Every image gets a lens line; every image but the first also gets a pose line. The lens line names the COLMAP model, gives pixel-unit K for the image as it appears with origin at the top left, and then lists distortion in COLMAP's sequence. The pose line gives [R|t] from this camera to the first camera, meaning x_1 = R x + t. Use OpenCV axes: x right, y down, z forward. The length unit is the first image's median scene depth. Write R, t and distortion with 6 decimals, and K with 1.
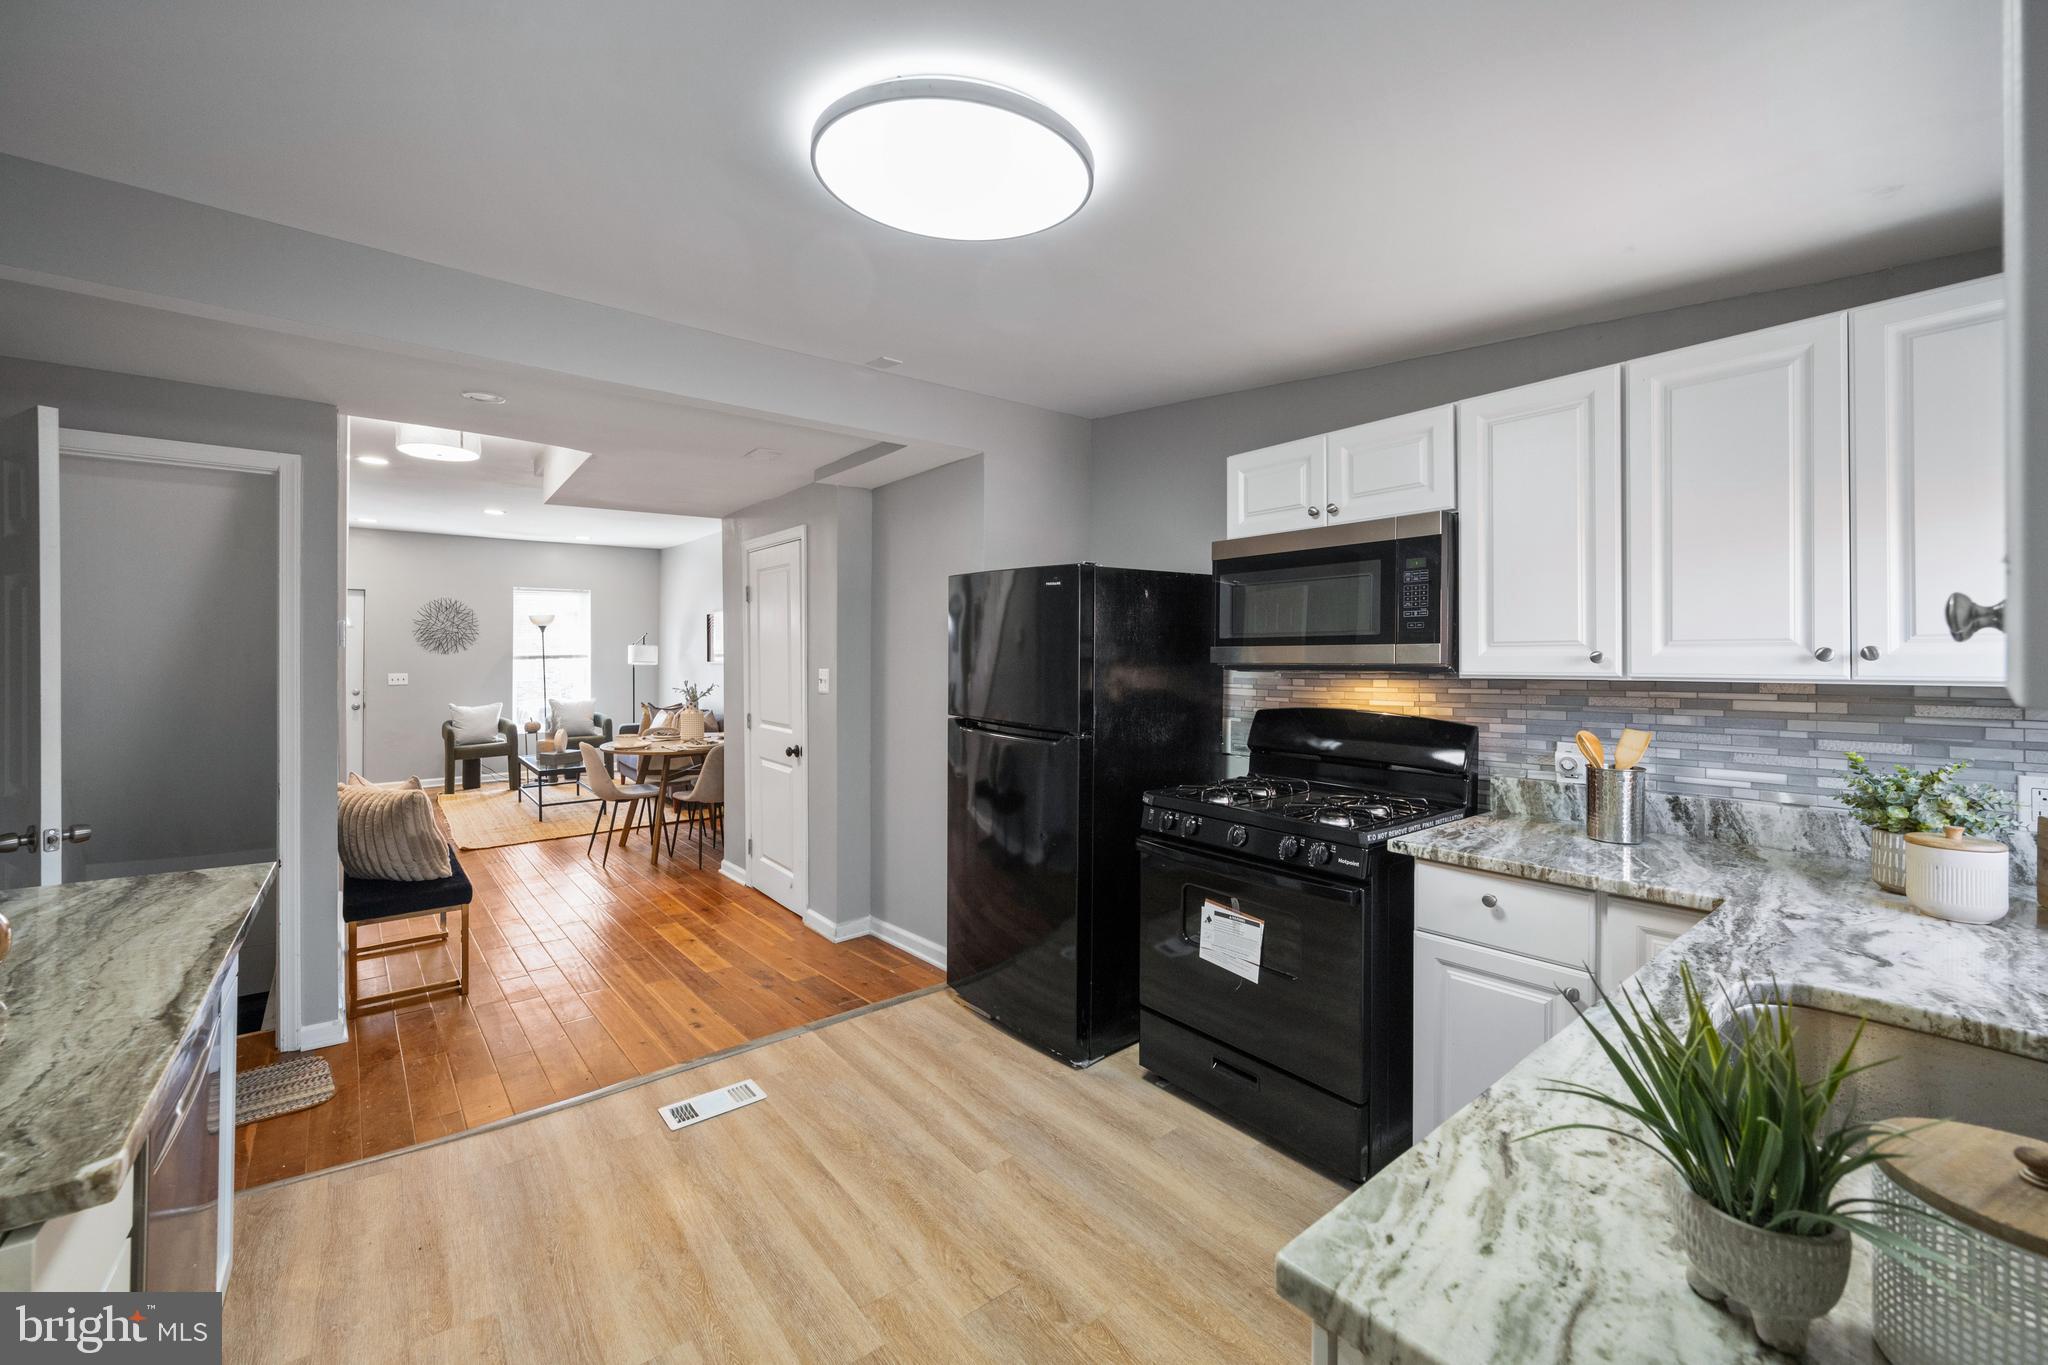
lens RADIAL K [[853.4, 0, 1022.9], [0, 853.4, 628.7], [0, 0, 1]] dist [0.000640, -0.000054]
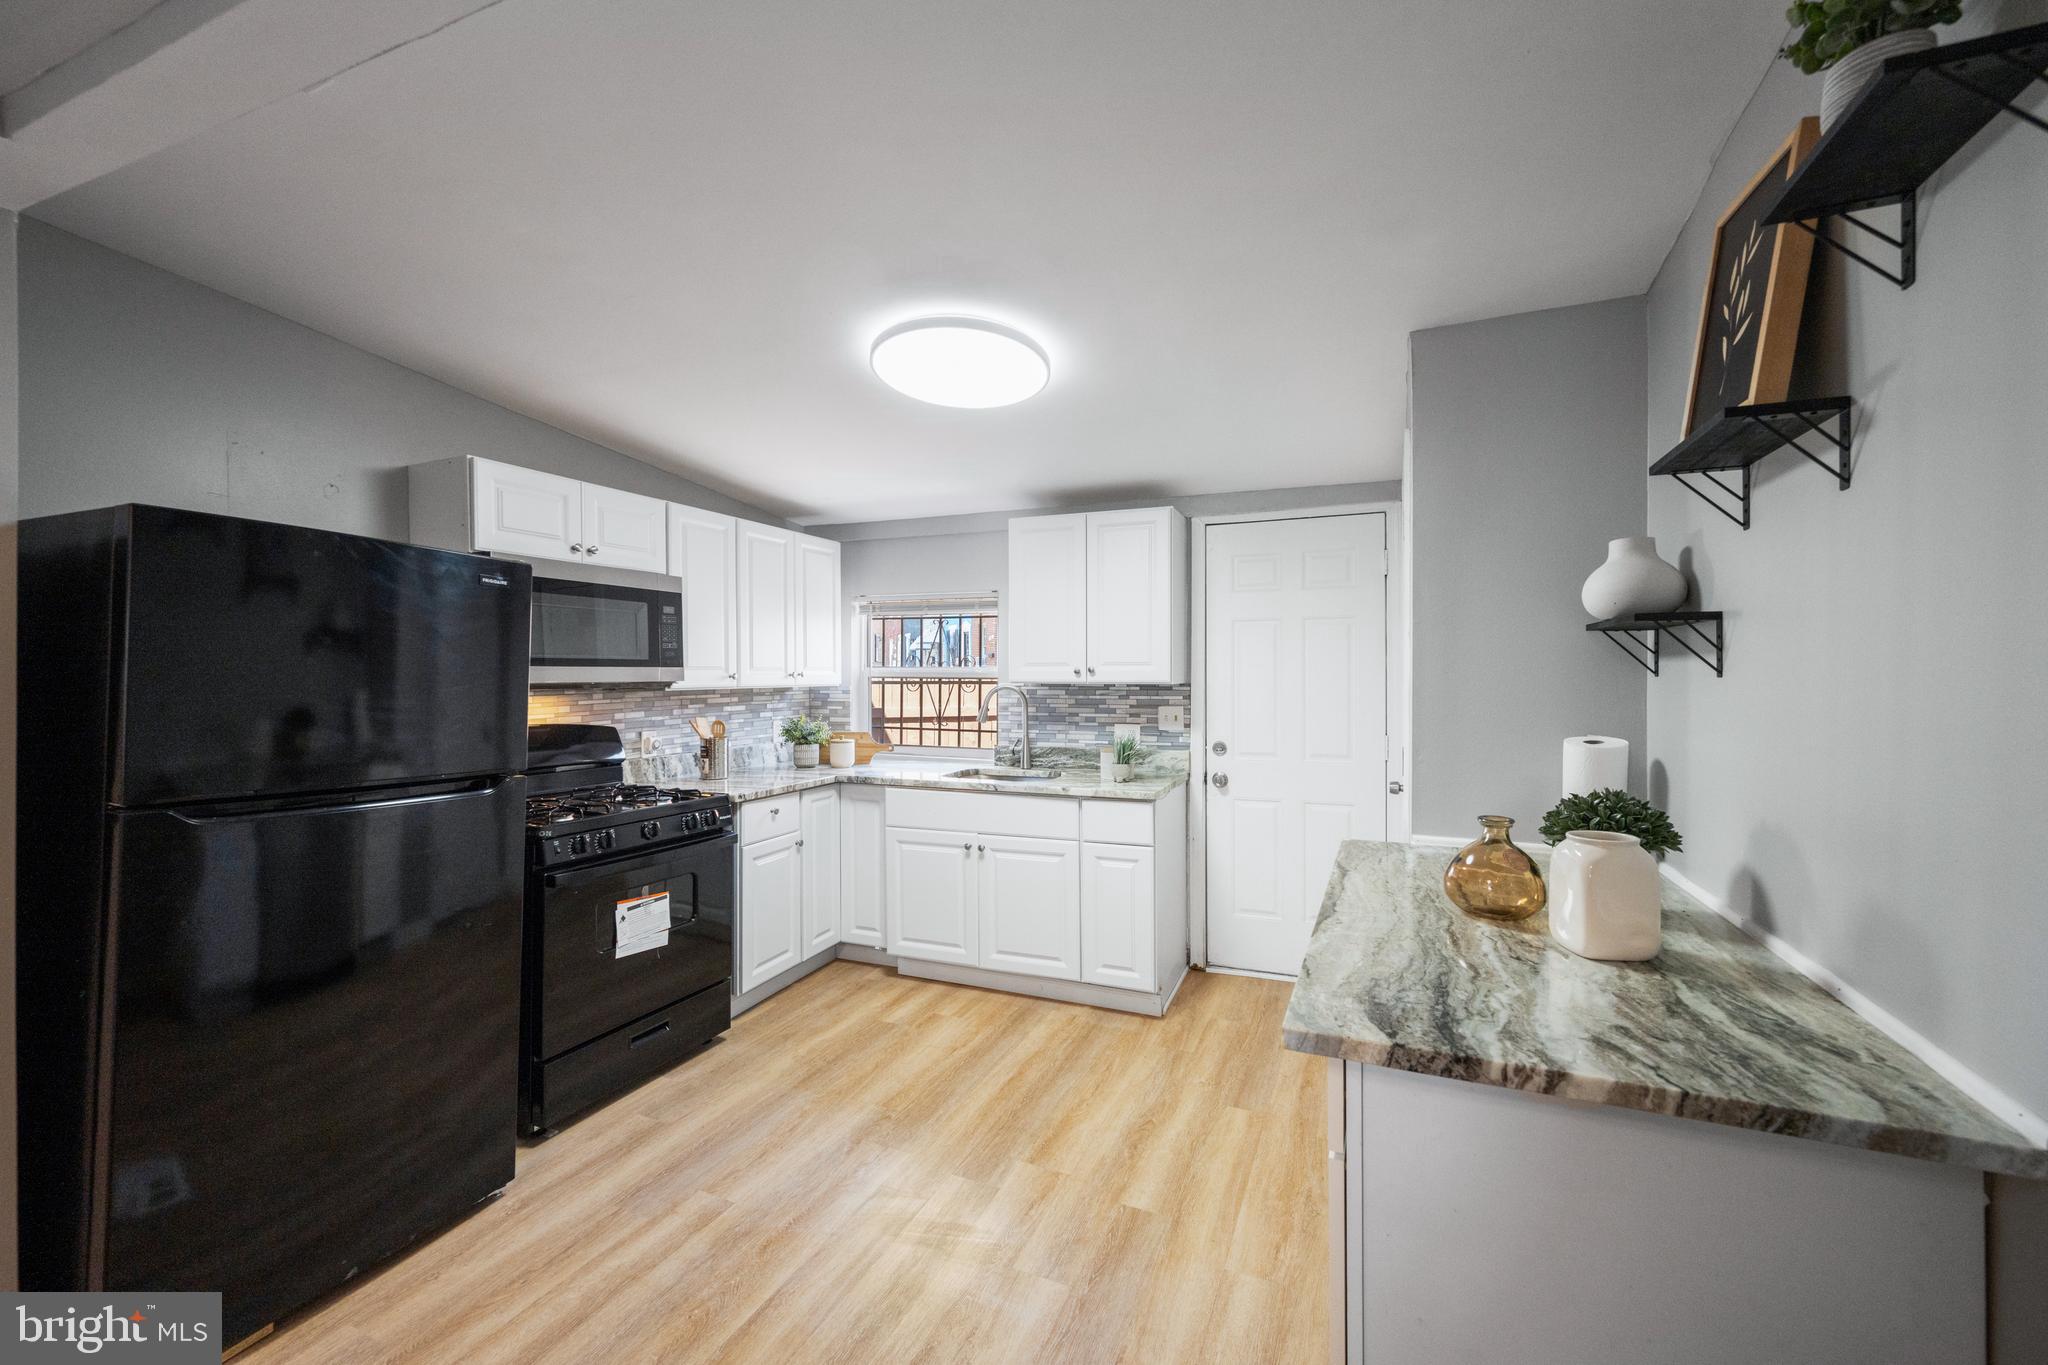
lens RADIAL K [[839.9, 0, 1027.6], [0, 839.9, 647.3], [0, 0, 1]] dist [0.000362, -0.000294]
pose [[-0.491939, 0.027181, 0.870205, -1.037446], [-0.025624, 0.998628, -0.045678, 0.033692], [-0.870253, -0.044769, -0.490567, 1.162393]]
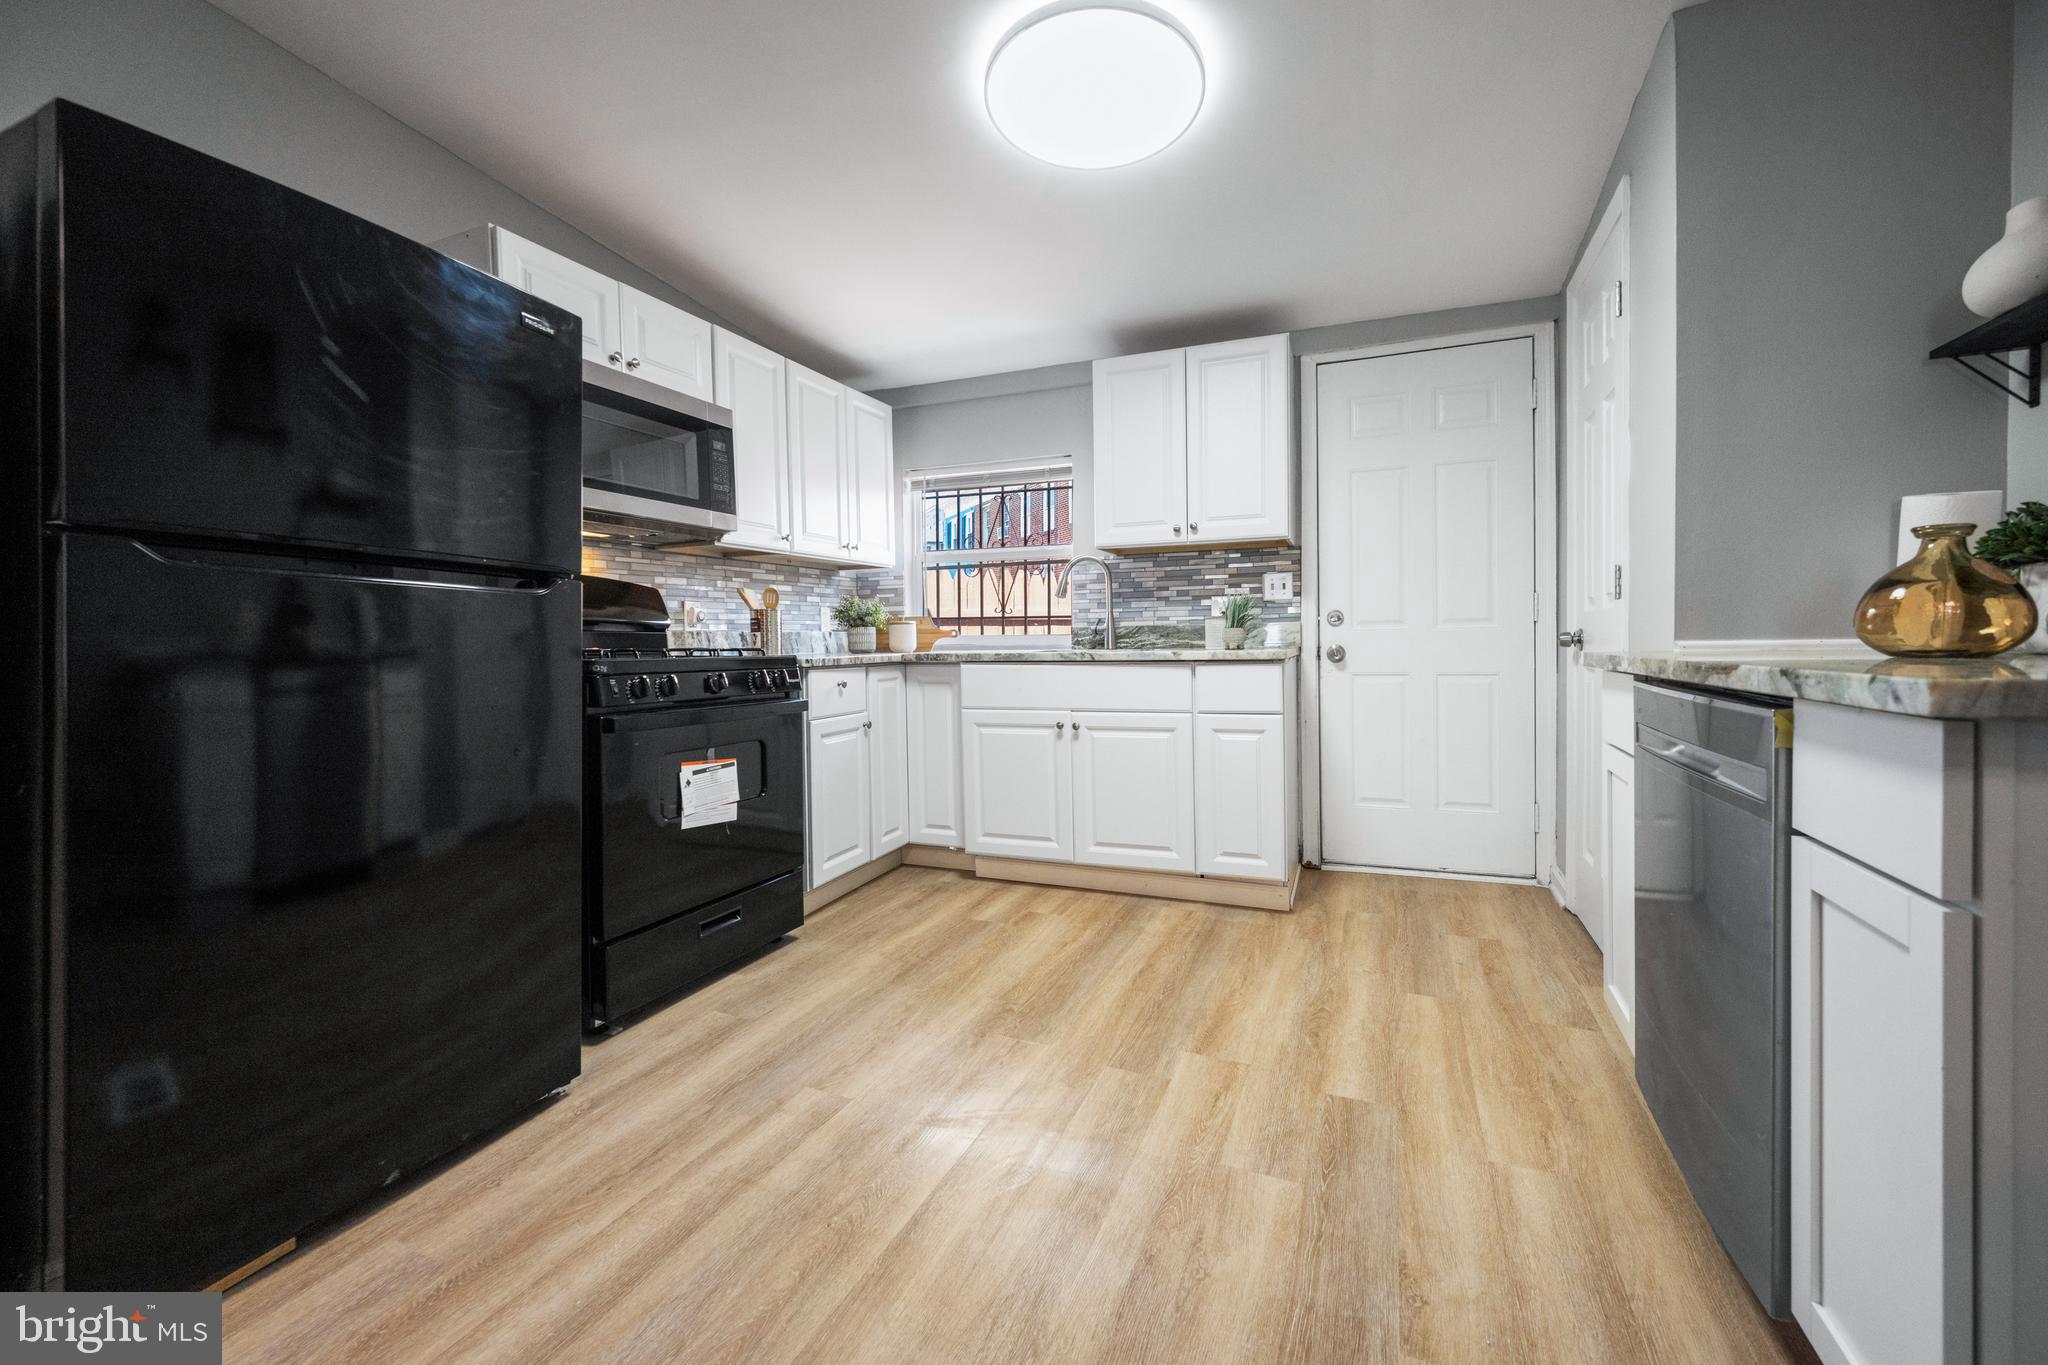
lens RADIAL K [[853.4, 0, 1022.9], [0, 853.4, 628.7], [0, 0, 1]] dist [0.000640, -0.000054]
pose [[-0.492526, 0.016441, 0.870142, -0.805067], [-0.010957, 0.999625, -0.025089, 0.206903], [-0.870229, -0.021891, -0.492162, 1.215172]]
